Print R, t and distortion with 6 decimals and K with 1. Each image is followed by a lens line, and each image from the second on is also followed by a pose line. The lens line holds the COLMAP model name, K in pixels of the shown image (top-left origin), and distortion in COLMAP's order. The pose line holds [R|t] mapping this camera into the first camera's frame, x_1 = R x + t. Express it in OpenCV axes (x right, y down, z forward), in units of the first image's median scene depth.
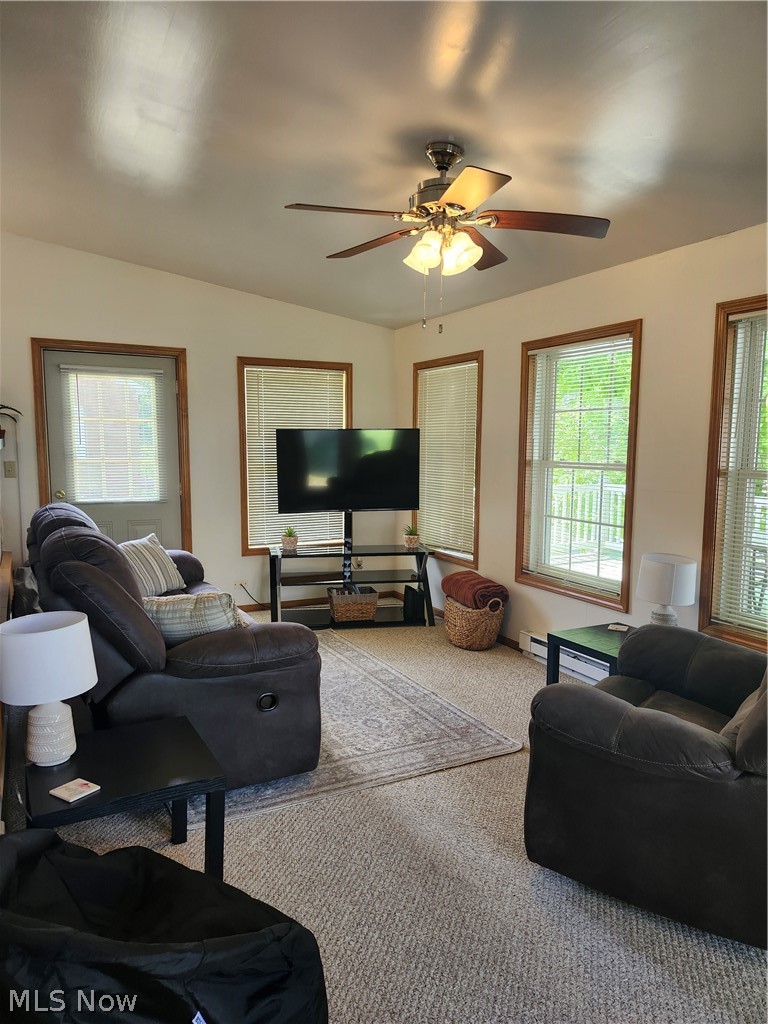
lens RADIAL K [[702.8, 0, 384.0], [0, 702.8, 512.0], [0, 0, 1]] dist [0.099534, -0.088678]
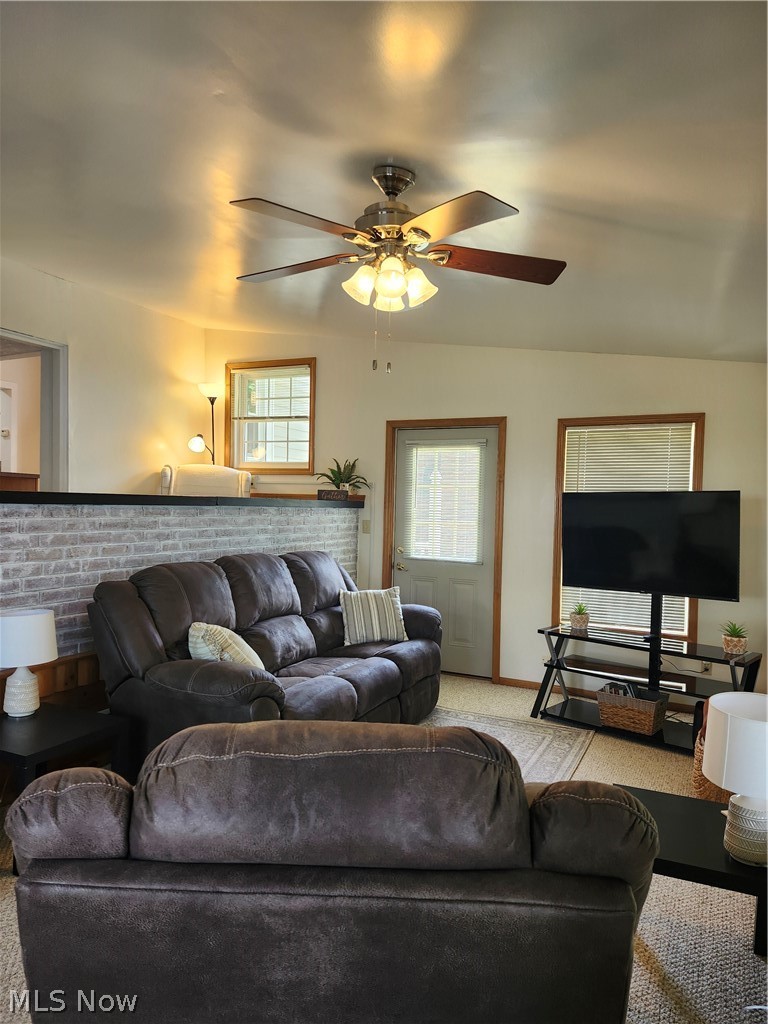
lens RADIAL K [[702.8, 0, 384.0], [0, 702.8, 512.0], [0, 0, 1]] dist [0.099534, -0.088678]
pose [[0.606579, 0.011326, -0.794943, 0.421960], [-0.108331, 0.991750, -0.068531, -0.004824], [0.787608, 0.127686, 0.602802, 0.264851]]
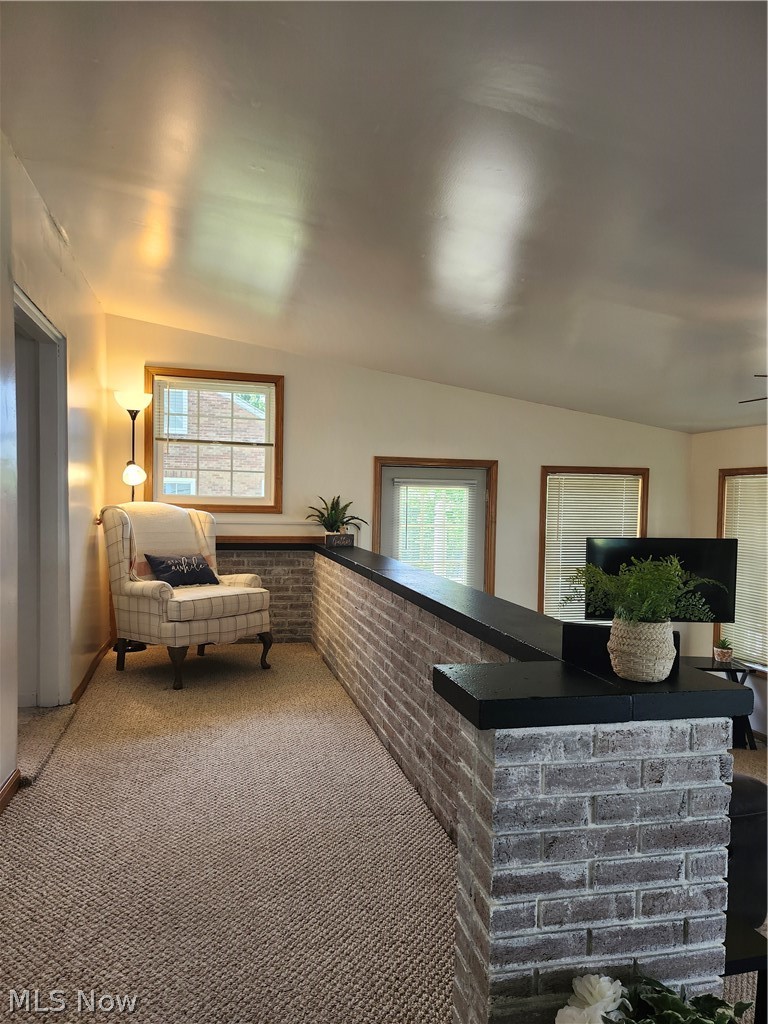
lens RADIAL K [[702.8, 0, 384.0], [0, 702.8, 512.0], [0, 0, 1]] dist [0.099534, -0.088678]
pose [[0.973408, 0.016571, -0.228479, -0.199533], [-0.037273, 0.995546, -0.086592, -0.052697], [0.226026, 0.092805, 0.969690, -0.068373]]
